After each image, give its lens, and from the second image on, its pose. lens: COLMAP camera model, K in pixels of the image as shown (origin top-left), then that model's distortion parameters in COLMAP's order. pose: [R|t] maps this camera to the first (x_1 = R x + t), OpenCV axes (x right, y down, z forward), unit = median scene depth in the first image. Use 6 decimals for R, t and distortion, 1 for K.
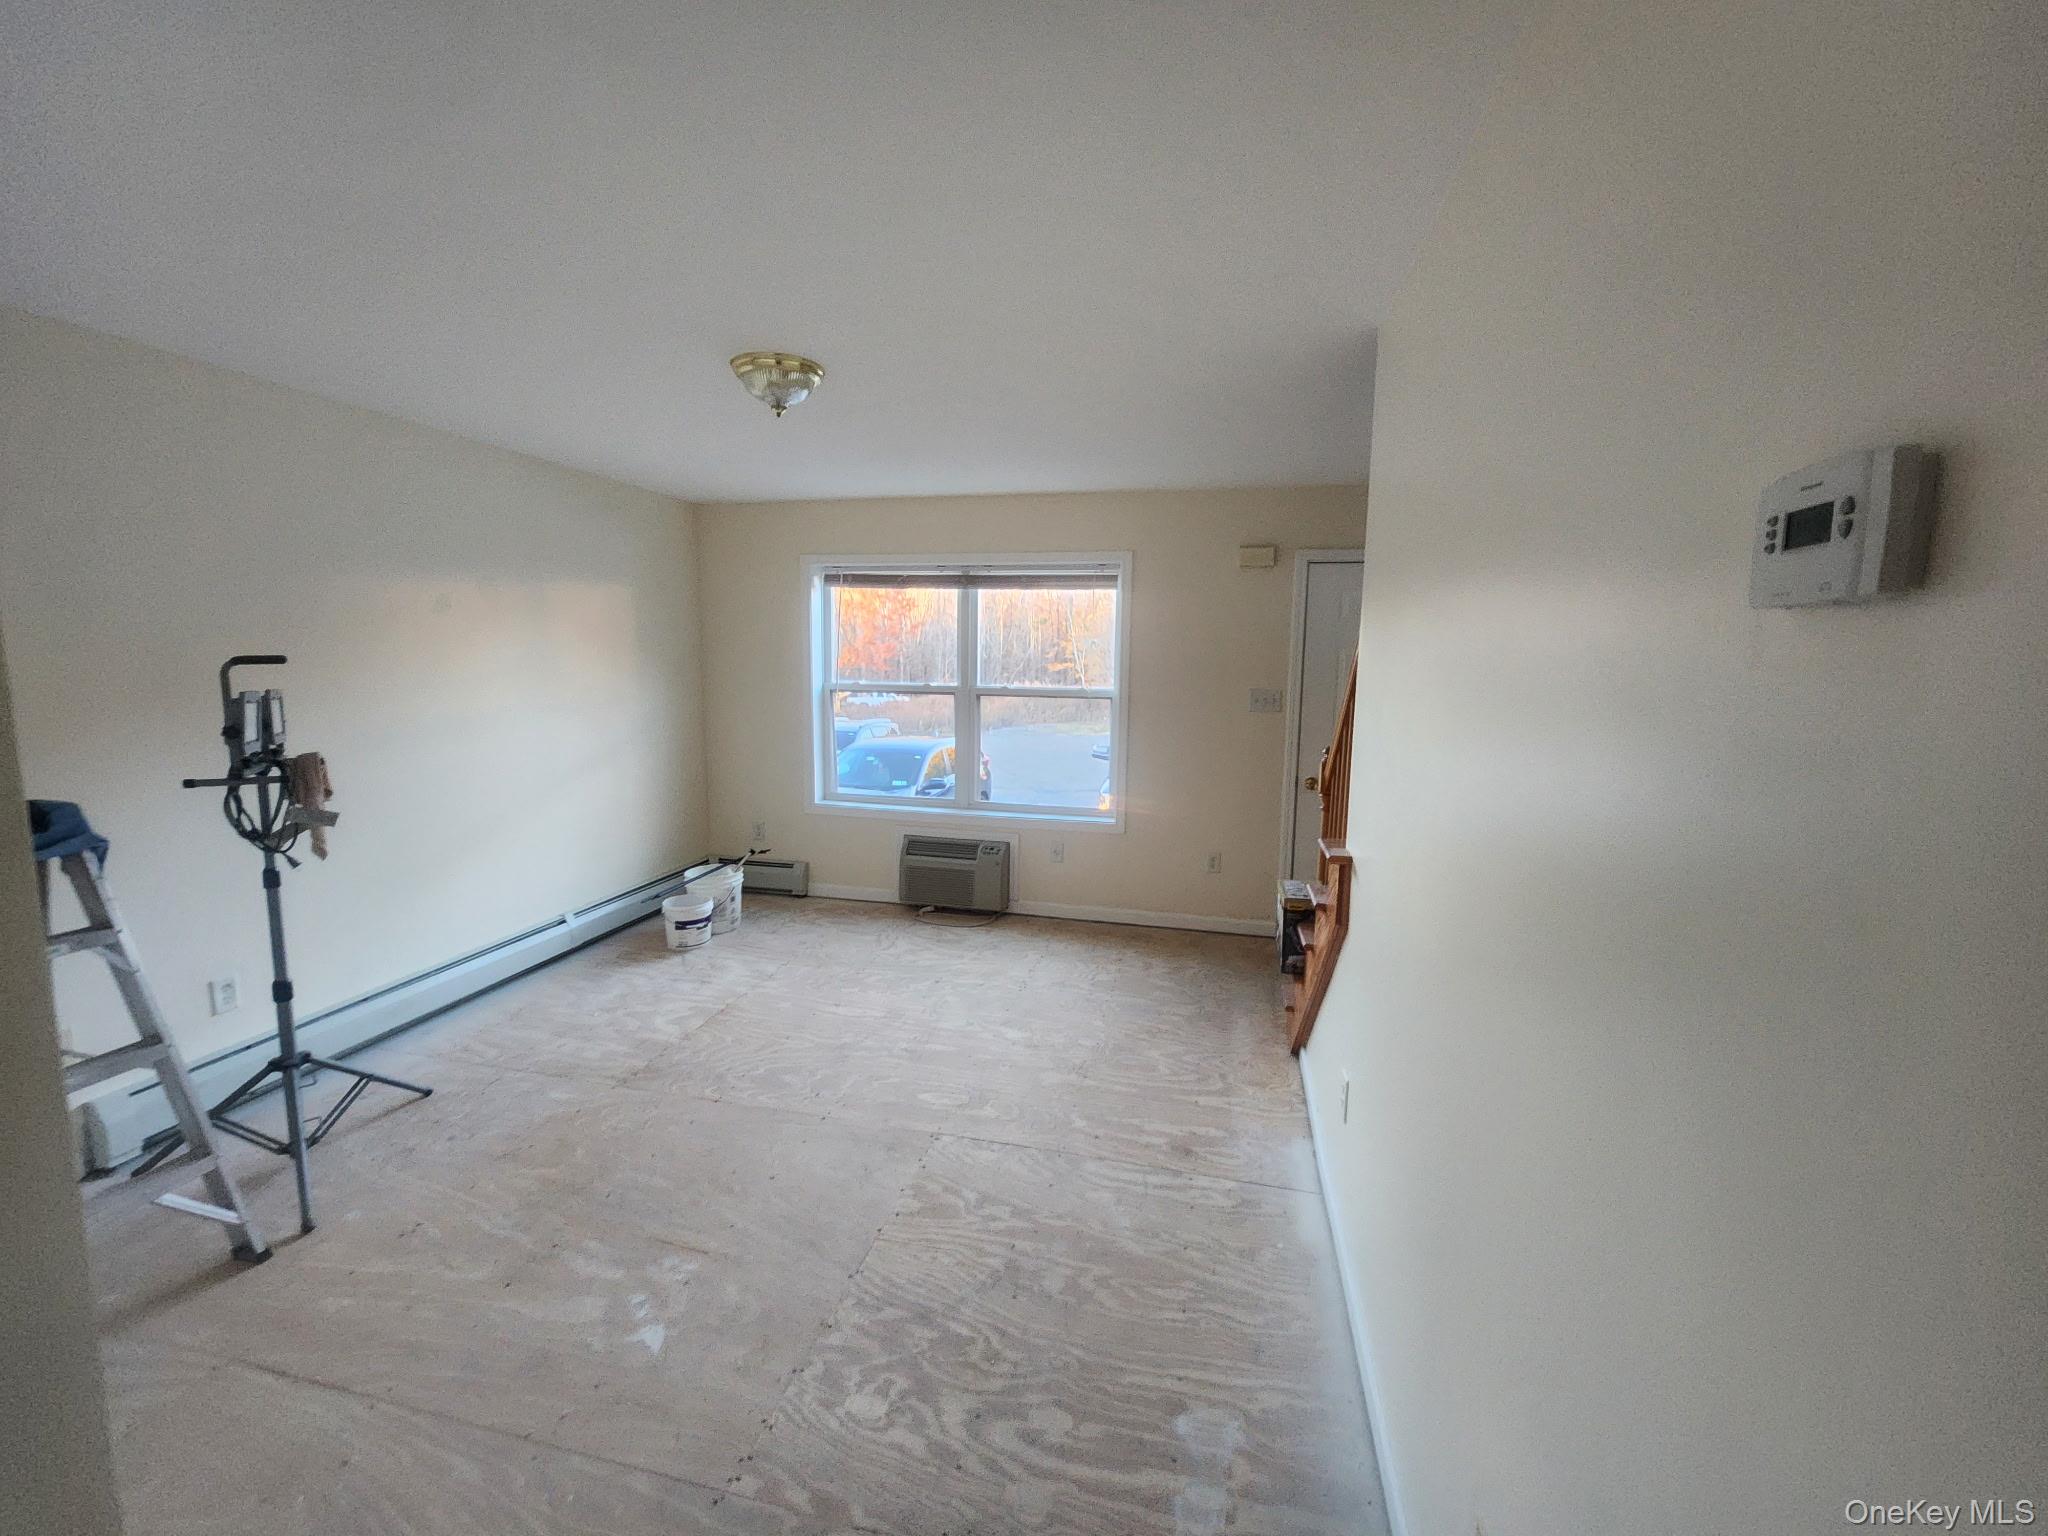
lens RADIAL K [[831.6, 0, 1018.1], [0, 831.6, 760.2], [0, 0, 1]] dist [0.001396, -0.000694]
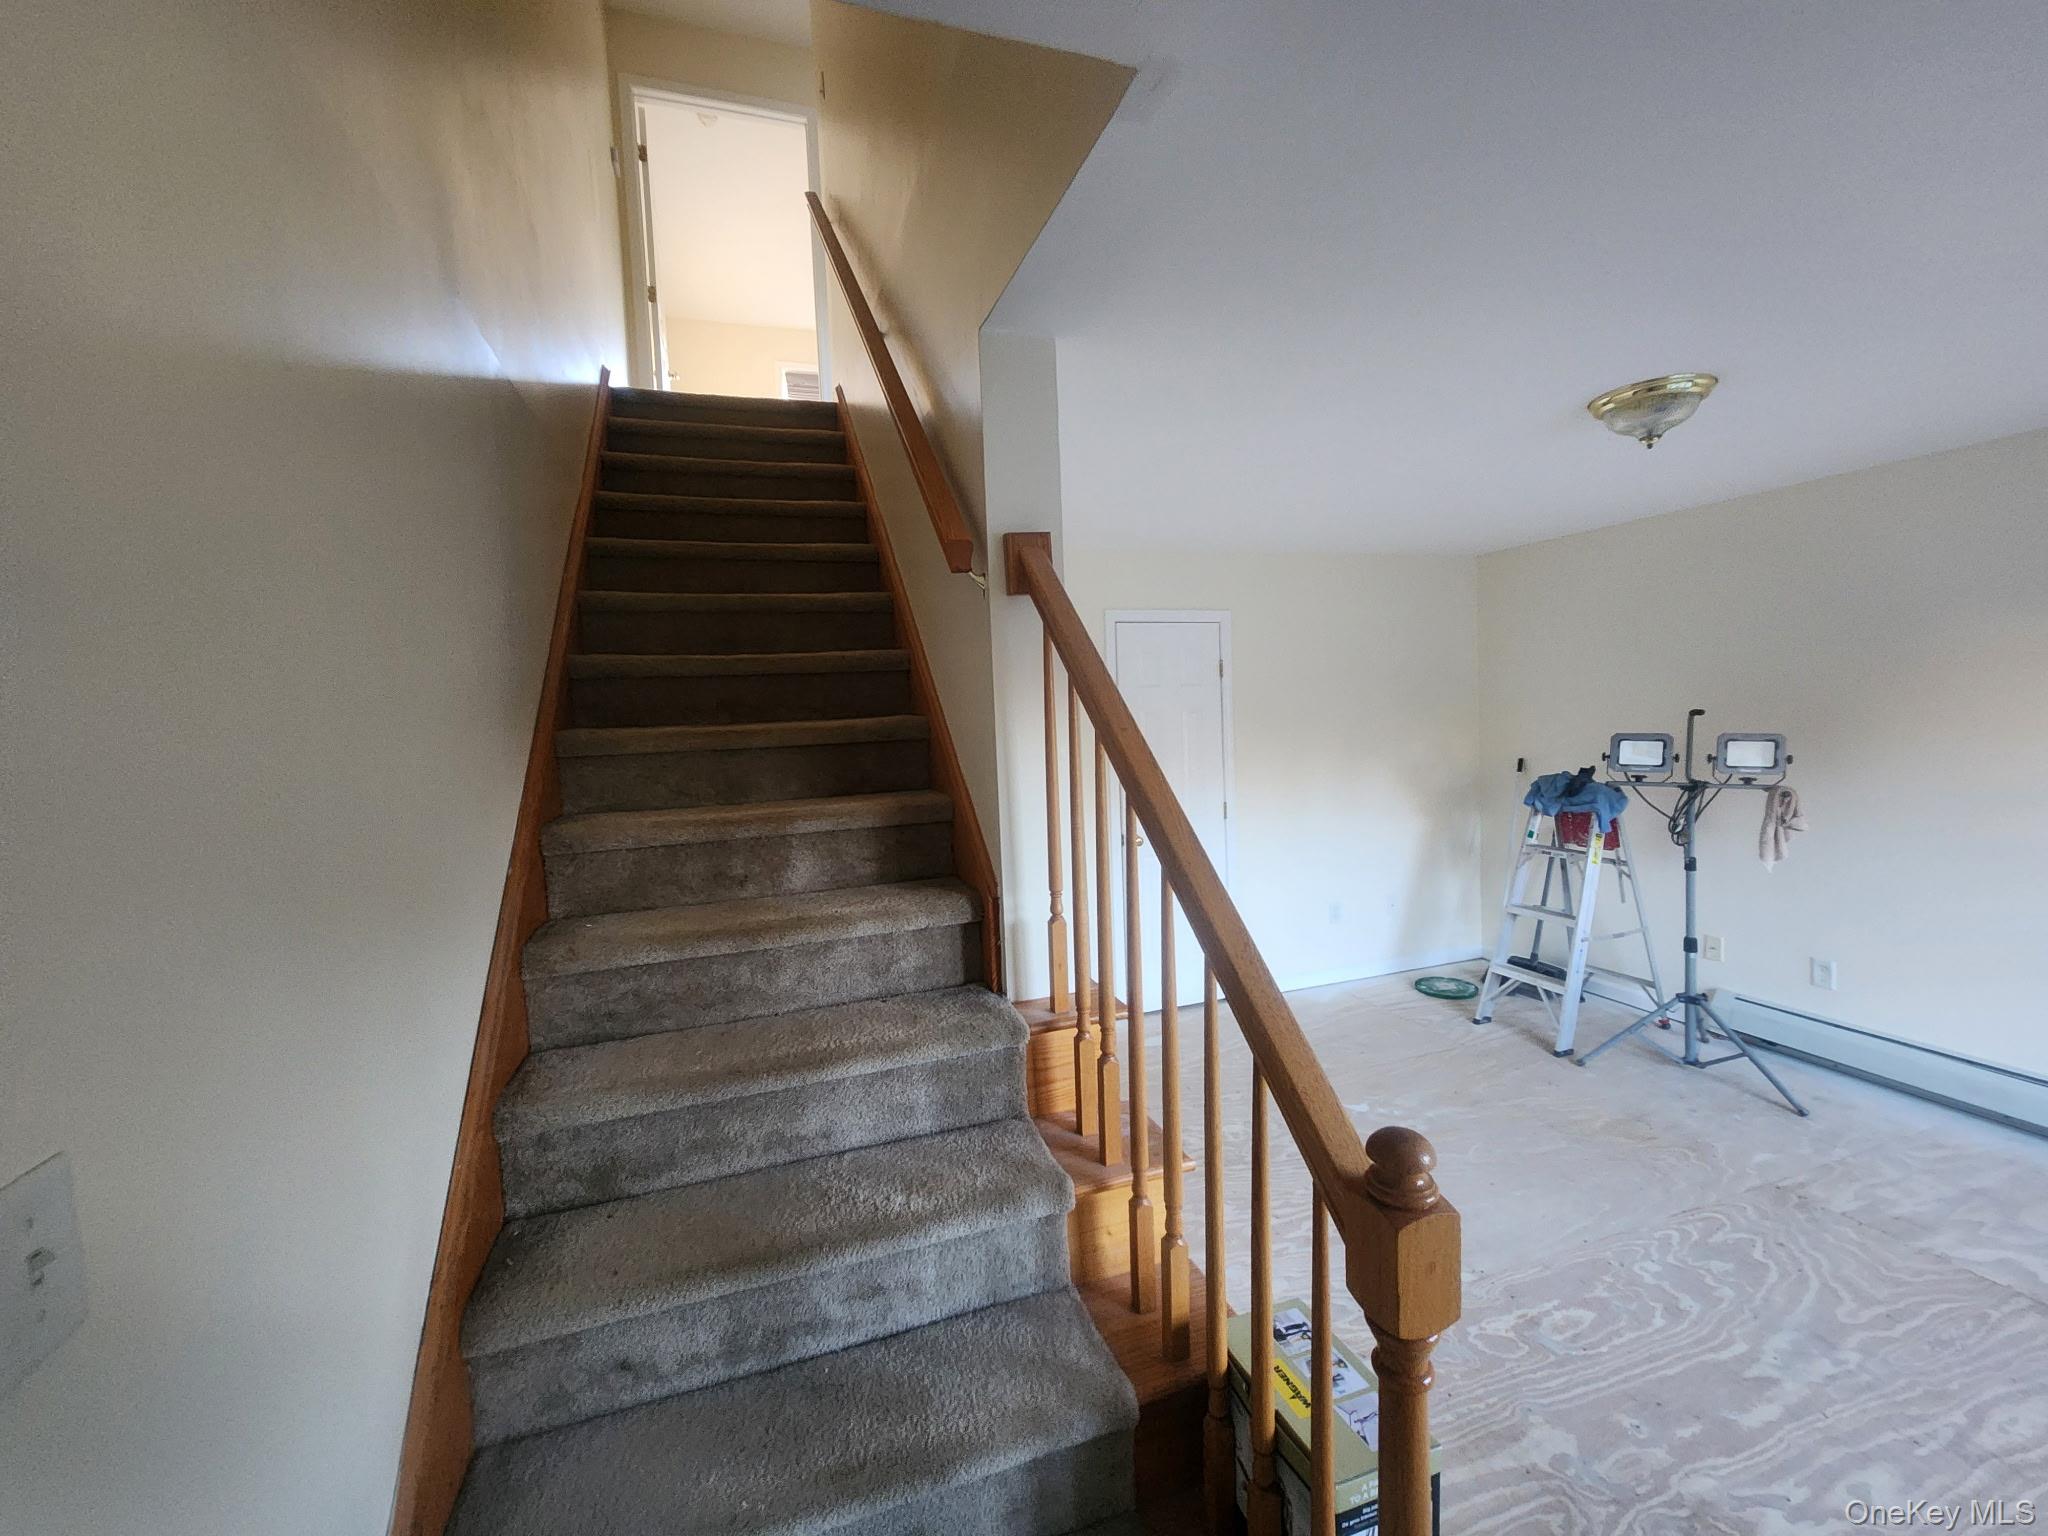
lens RADIAL K [[824.7, 0, 1022.9], [0, 824.7, 757.0], [0, 0, 1]] dist [0.004803, -0.005269]
pose [[-0.845392, 0.052400, -0.531569, 0.908564], [-0.036499, 0.987183, 0.155360, -0.243498], [0.532897, 0.150741, -0.832645, 1.715434]]
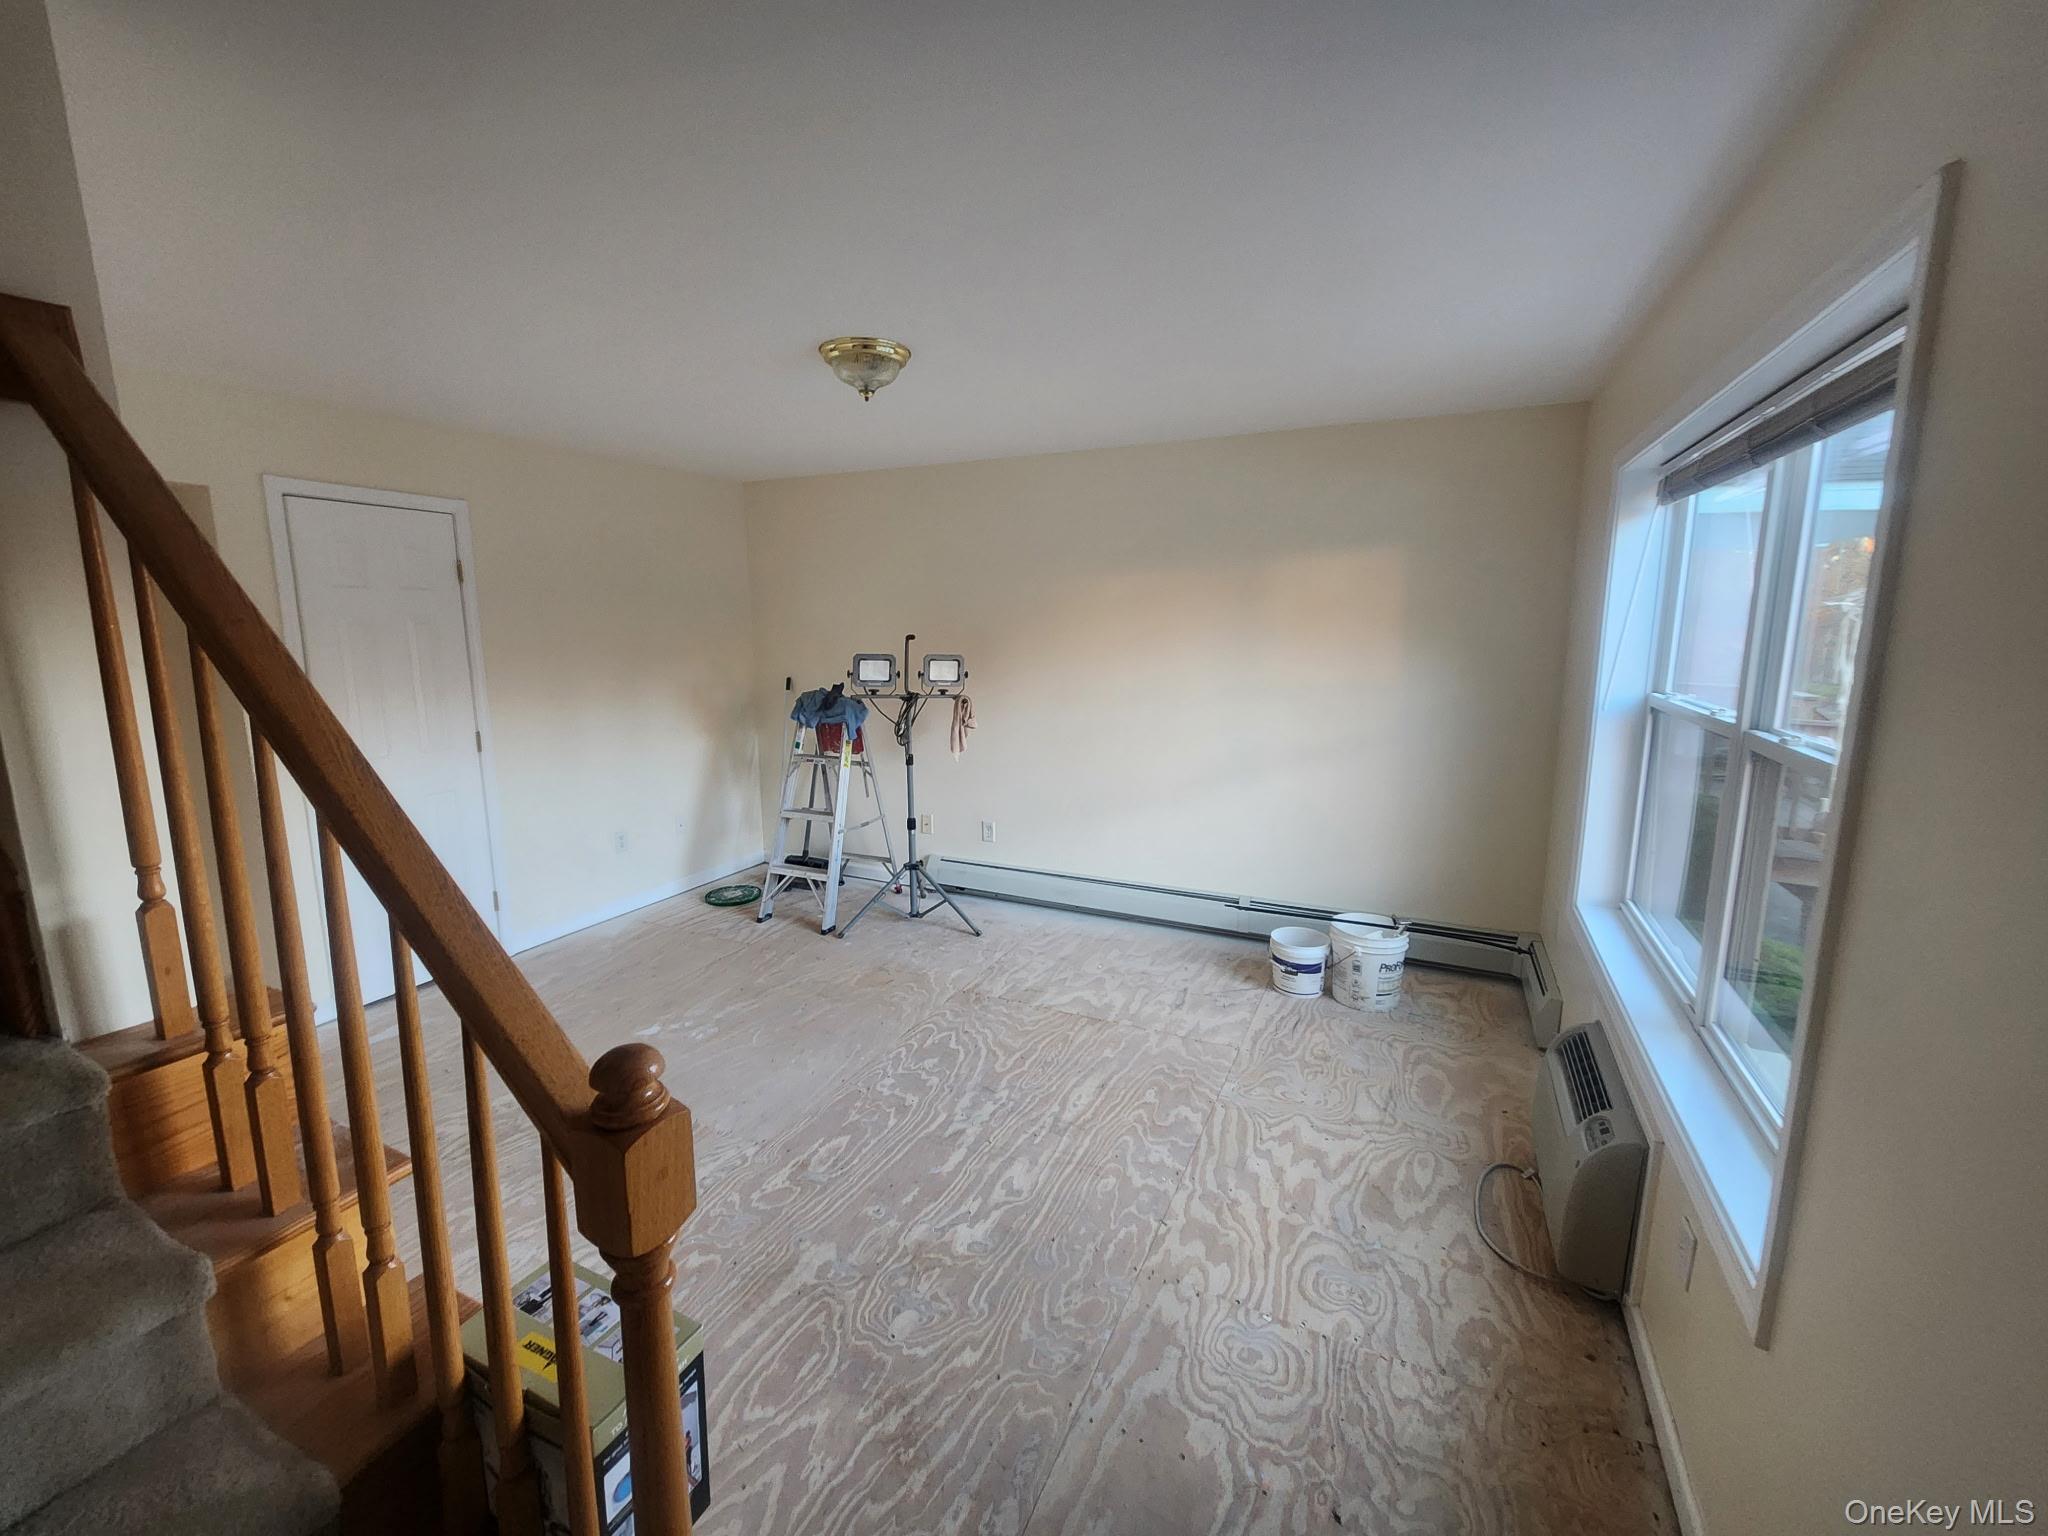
lens RADIAL K [[831.6, 0, 1018.1], [0, 831.6, 760.2], [0, 0, 1]] dist [0.001396, -0.000694]
pose [[-0.207981, 0.150745, -0.966447, 0.865414], [-0.124189, 0.975987, 0.178959, -0.229271], [0.970217, 0.157242, -0.184266, 1.728841]]
